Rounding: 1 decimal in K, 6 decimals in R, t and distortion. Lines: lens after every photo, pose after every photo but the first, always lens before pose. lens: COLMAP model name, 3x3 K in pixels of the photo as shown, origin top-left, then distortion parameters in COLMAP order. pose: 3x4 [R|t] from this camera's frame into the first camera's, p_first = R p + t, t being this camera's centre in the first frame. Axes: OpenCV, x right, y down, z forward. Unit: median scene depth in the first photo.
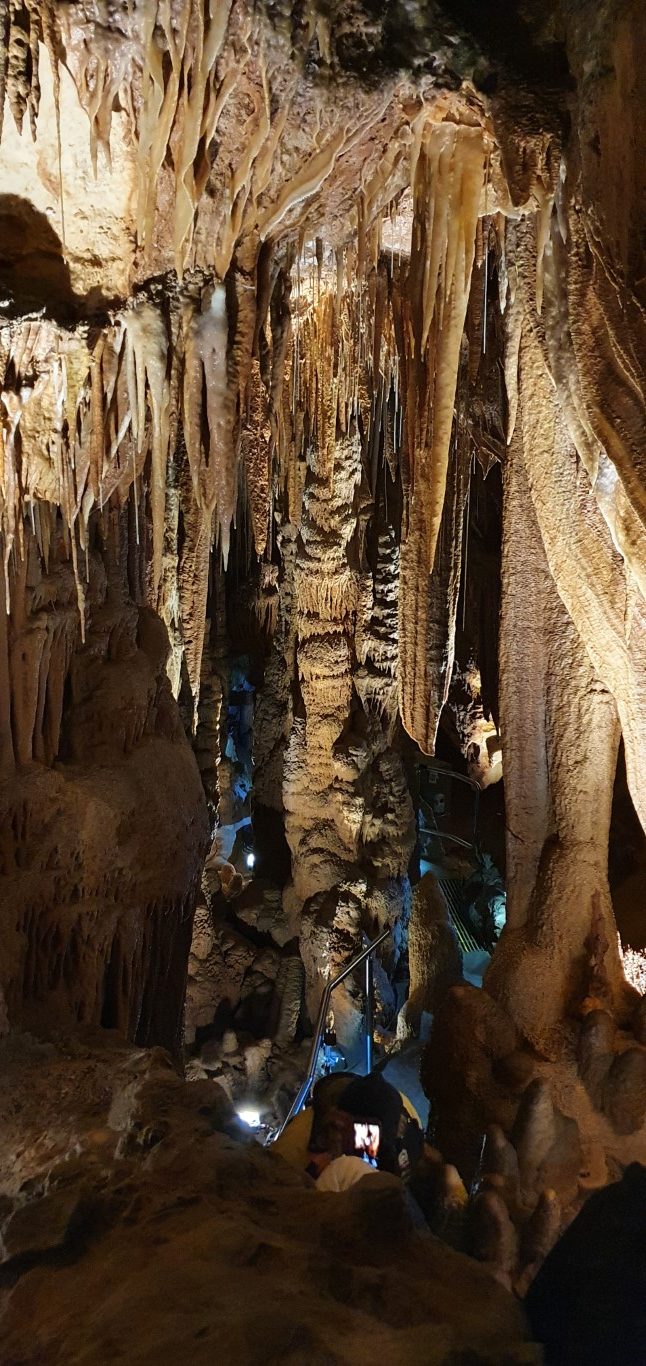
lens RADIAL K [[965.5, 0, 320.1], [0, 965.5, 682.7], [0, 0, 1]] dist [0.004293, 0.000112]
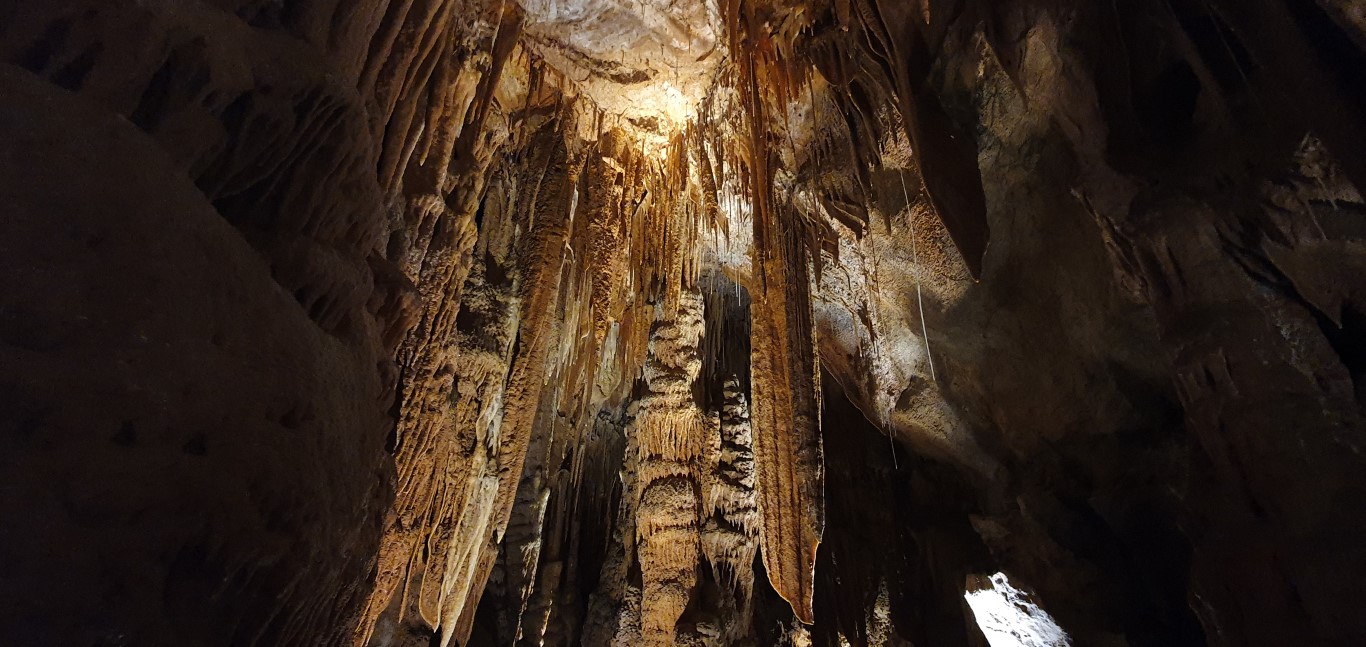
lens RADIAL K [[536.8, 0, 696.5], [0, 536.8, 324.5], [0, 0, 1]] dist [-0.000801, 0.000016]
pose [[0.998403, 0.021433, 0.052270, 0.002465], [0.014332, 0.798881, -0.601319, 0.133680], [-0.054646, 0.601108, 0.797297, 0.525453]]
